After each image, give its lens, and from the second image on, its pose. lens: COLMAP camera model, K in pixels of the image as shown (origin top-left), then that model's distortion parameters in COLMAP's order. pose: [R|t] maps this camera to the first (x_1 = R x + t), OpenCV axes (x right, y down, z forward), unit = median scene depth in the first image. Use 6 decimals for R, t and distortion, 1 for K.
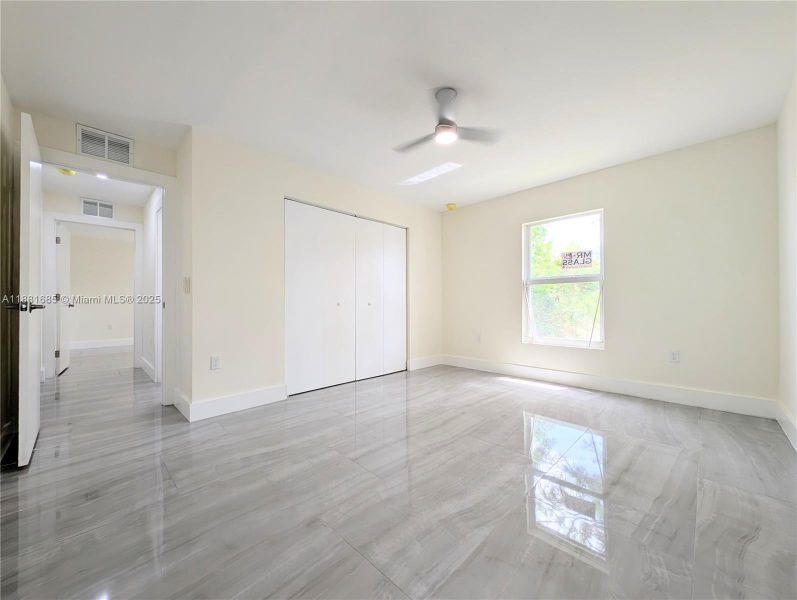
lens RADIAL K [[312.1, 0, 401.7], [0, 312.1, 299.9], [0, 0, 1]] dist [-0.000433, -0.000185]
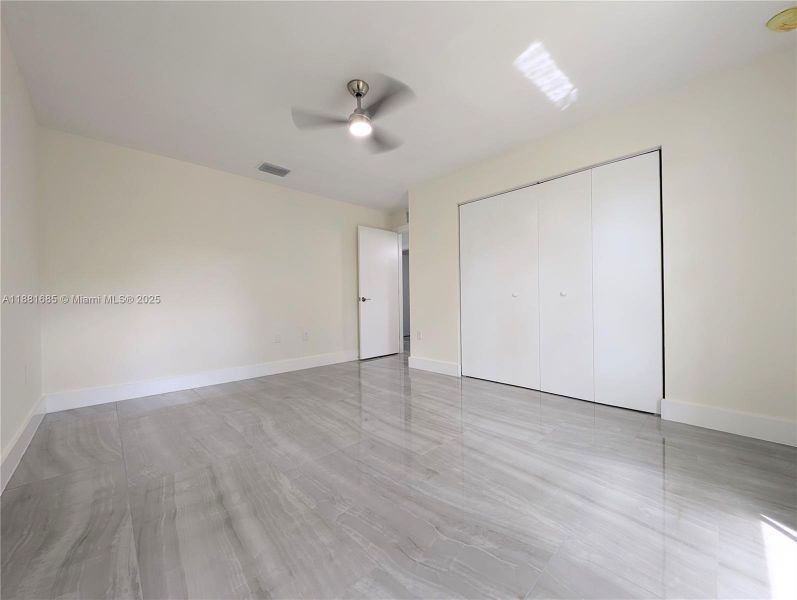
lens RADIAL K [[312.1, 0, 398.5], [0, 312.1, 302.0], [0, 0, 1]] dist [-0.000433, -0.000185]
pose [[-0.039020, 0.011592, -0.999171, 1.501809], [0.023084, 0.999676, 0.010696, 0.029166], [0.998972, -0.022647, -0.039275, 1.509871]]
